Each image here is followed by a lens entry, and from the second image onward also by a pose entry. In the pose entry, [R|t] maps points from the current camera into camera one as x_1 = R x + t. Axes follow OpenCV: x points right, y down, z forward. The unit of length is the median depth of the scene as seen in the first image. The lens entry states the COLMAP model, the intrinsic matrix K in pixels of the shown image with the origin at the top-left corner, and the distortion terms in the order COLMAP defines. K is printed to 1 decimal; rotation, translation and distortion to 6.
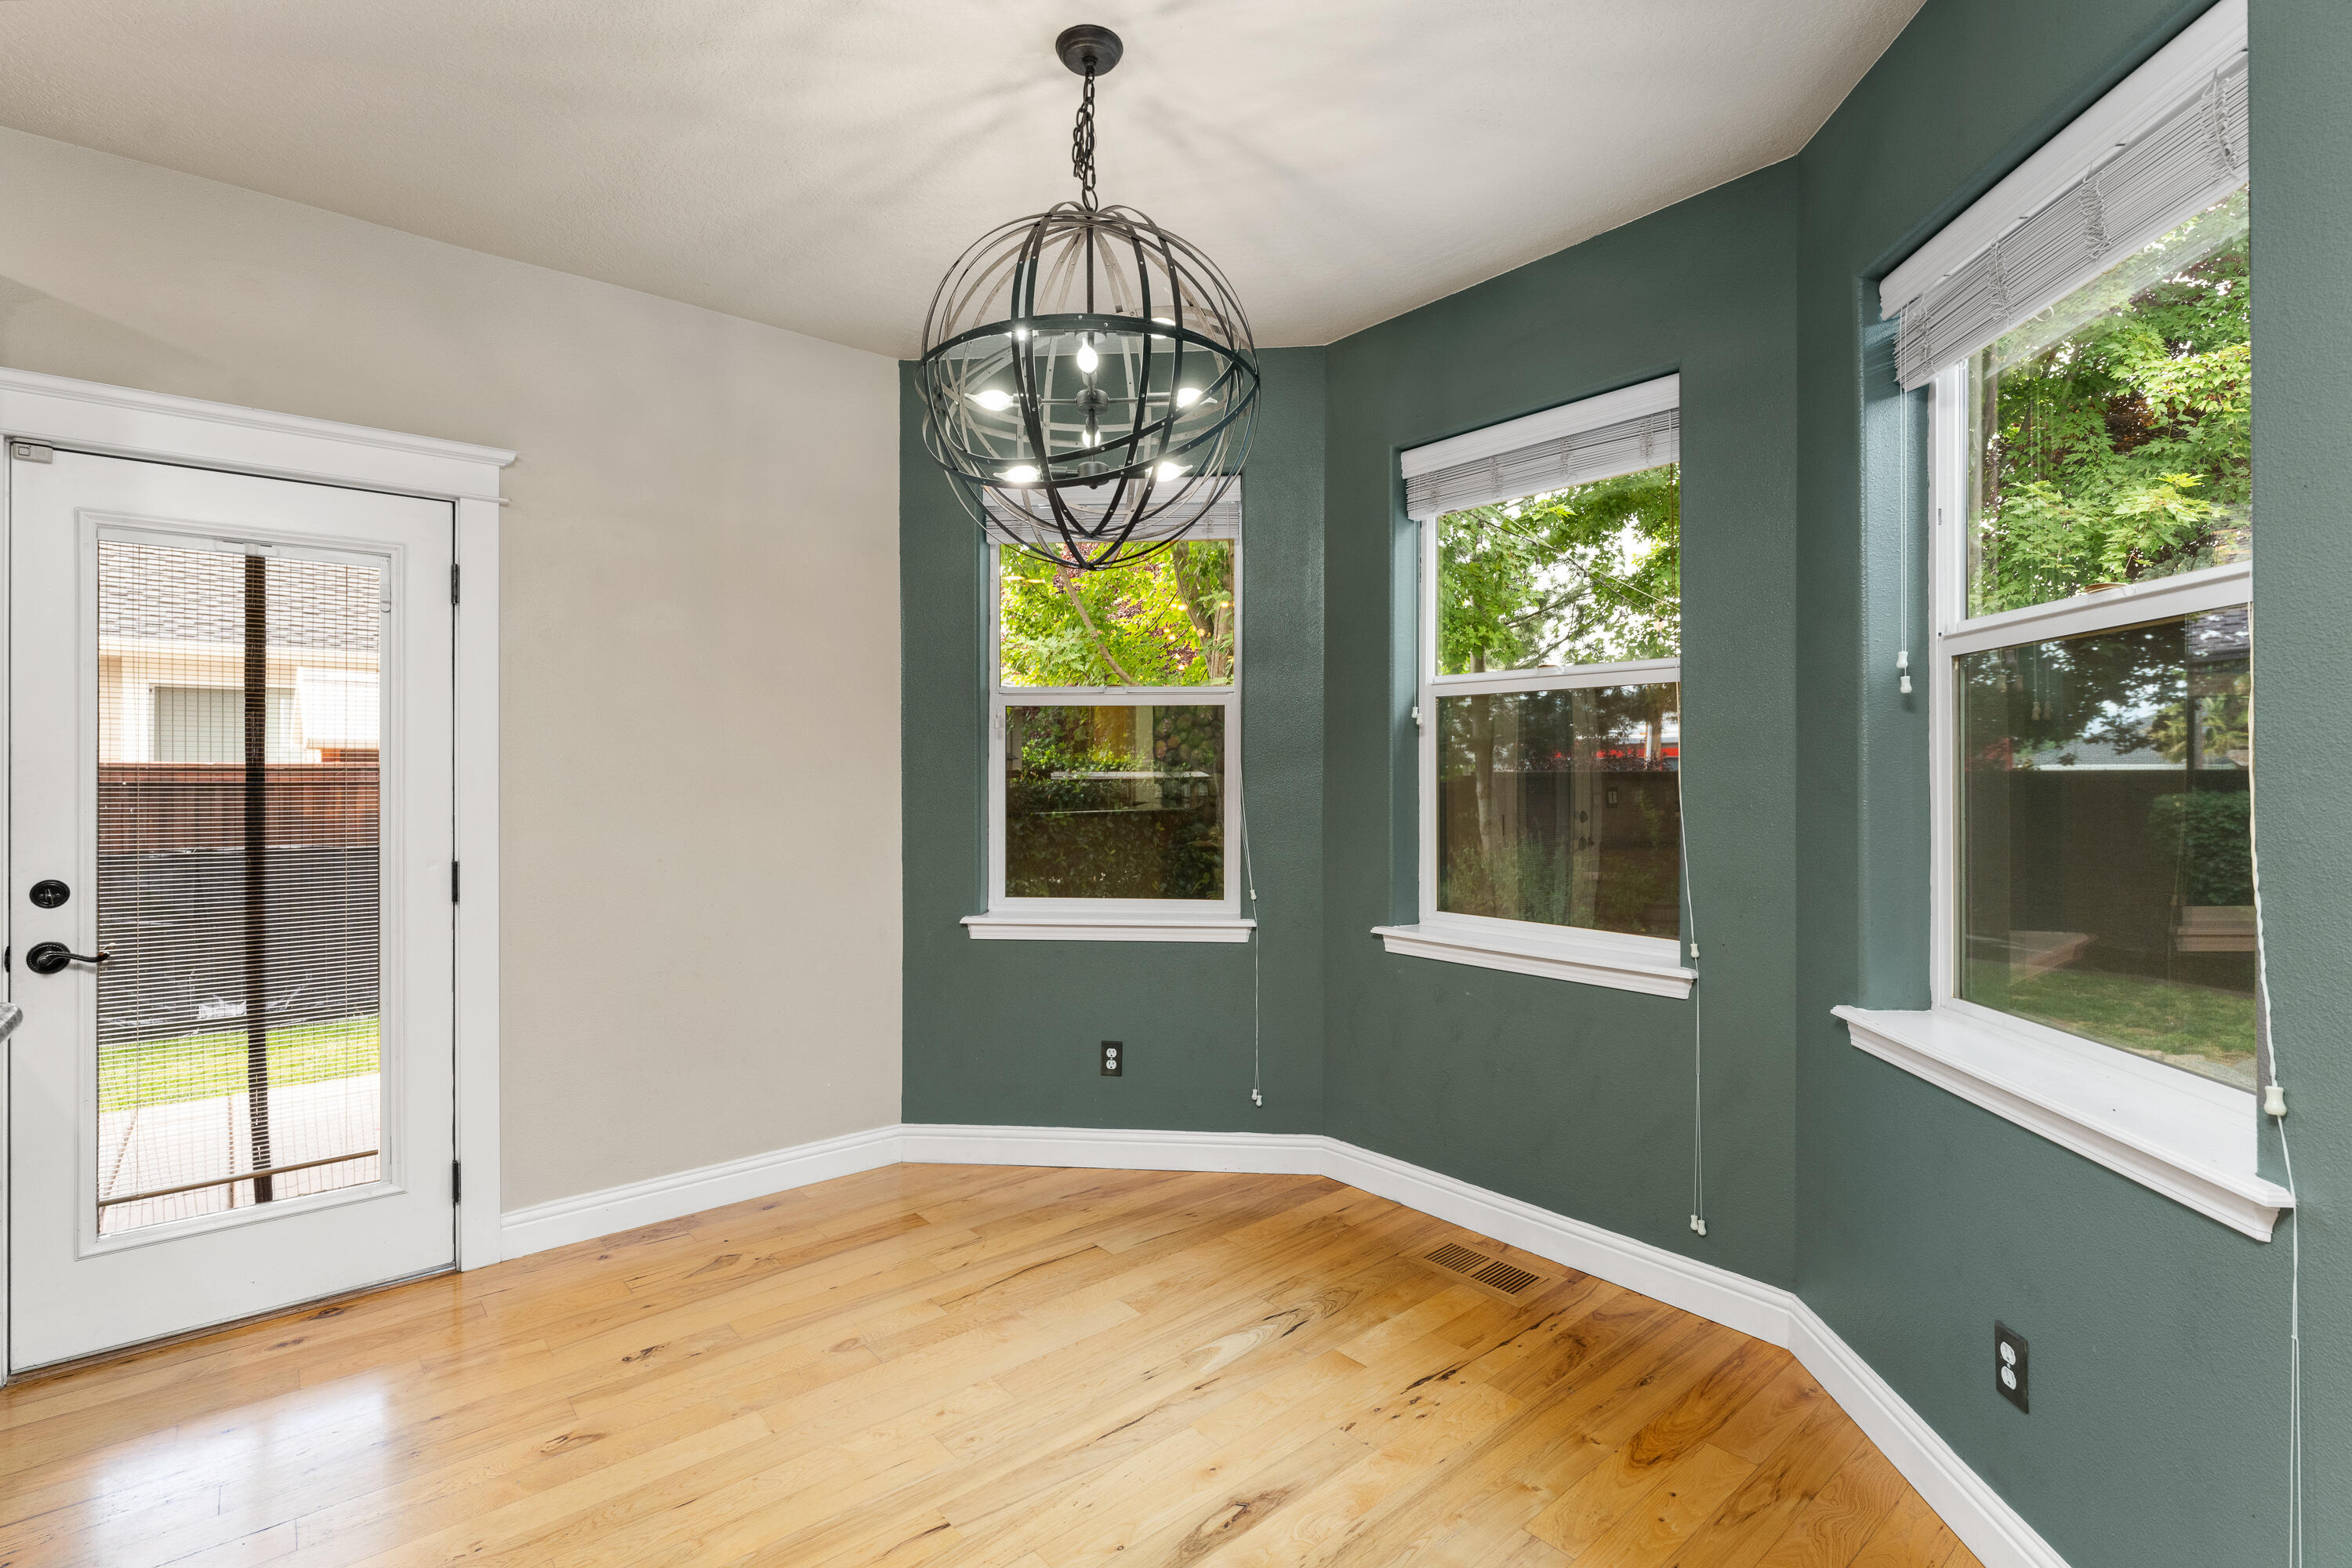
lens RADIAL K [[1083.3, 0, 1170.9], [0, 1083.3, 777.4], [0, 0, 1]] dist [-0.002959, -0.000225]
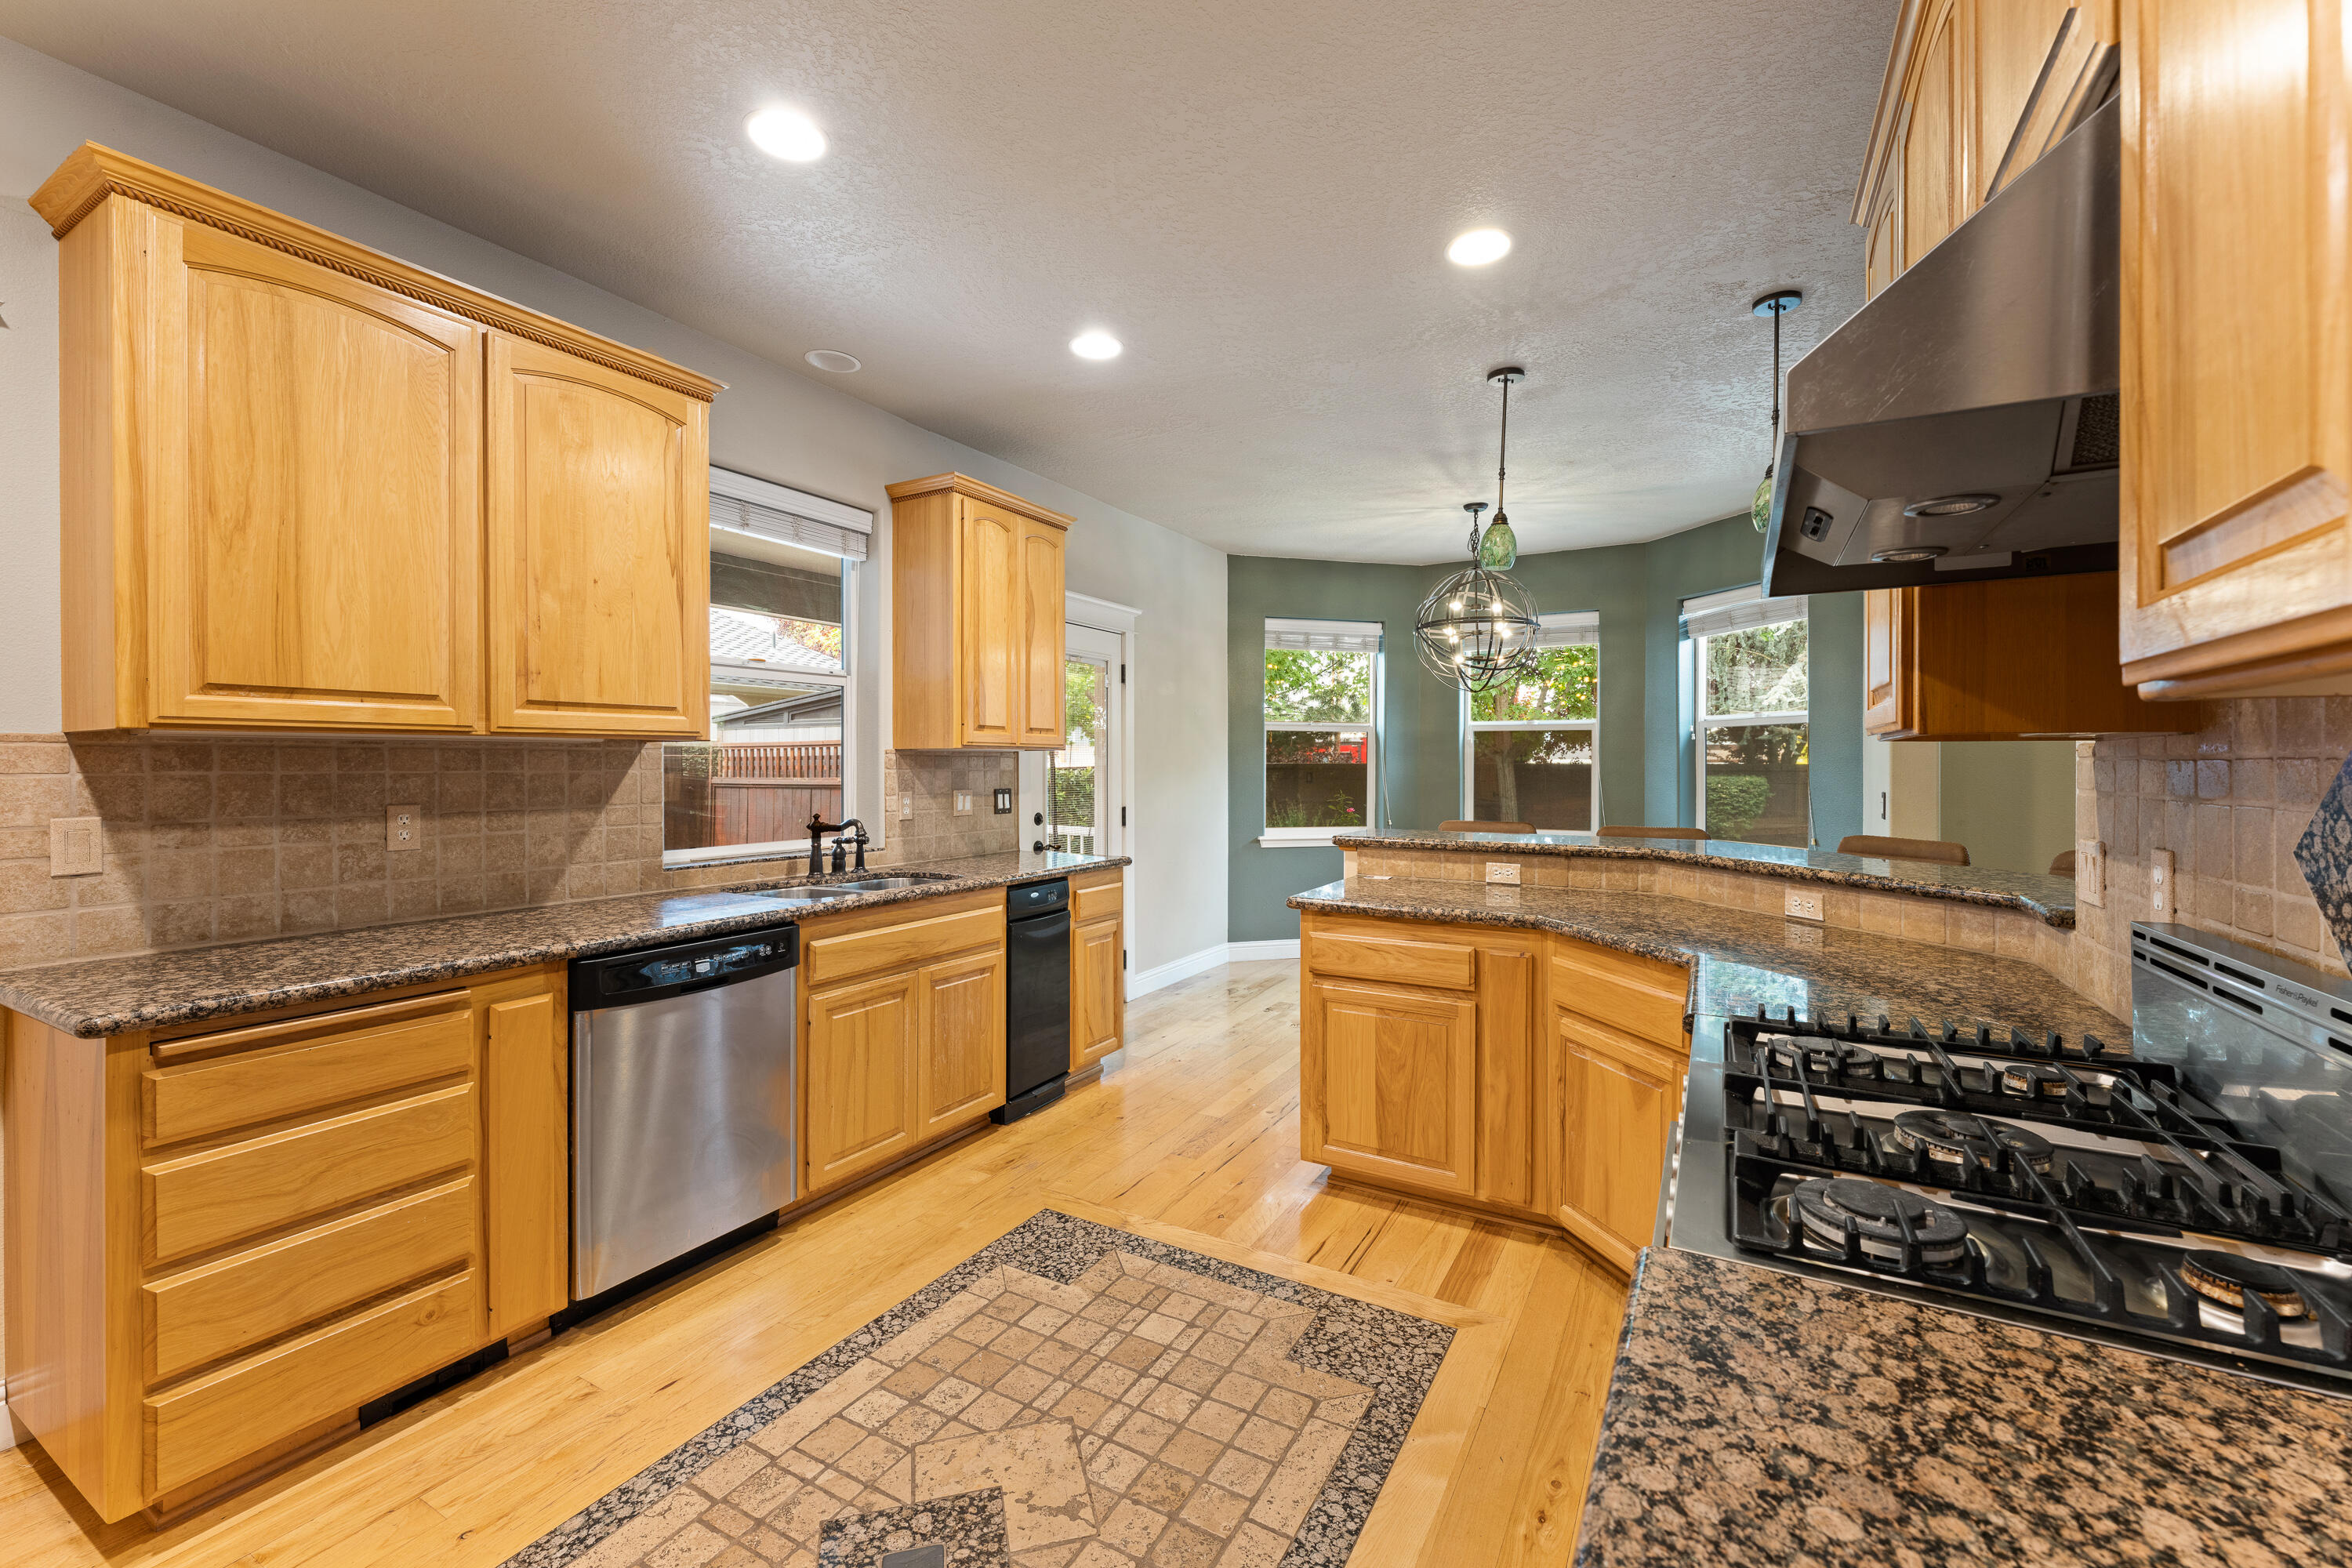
lens RADIAL K [[941.1, 0, 1184.3], [0, 941.1, 771.9], [0, 0, 1]] dist [-0.001393, -0.000236]
pose [[0.938944, -0.004490, 0.344040, -0.909821], [0.006977, 0.999958, -0.005991, 0.017368], [-0.343999, 0.008025, 0.938936, -0.578546]]
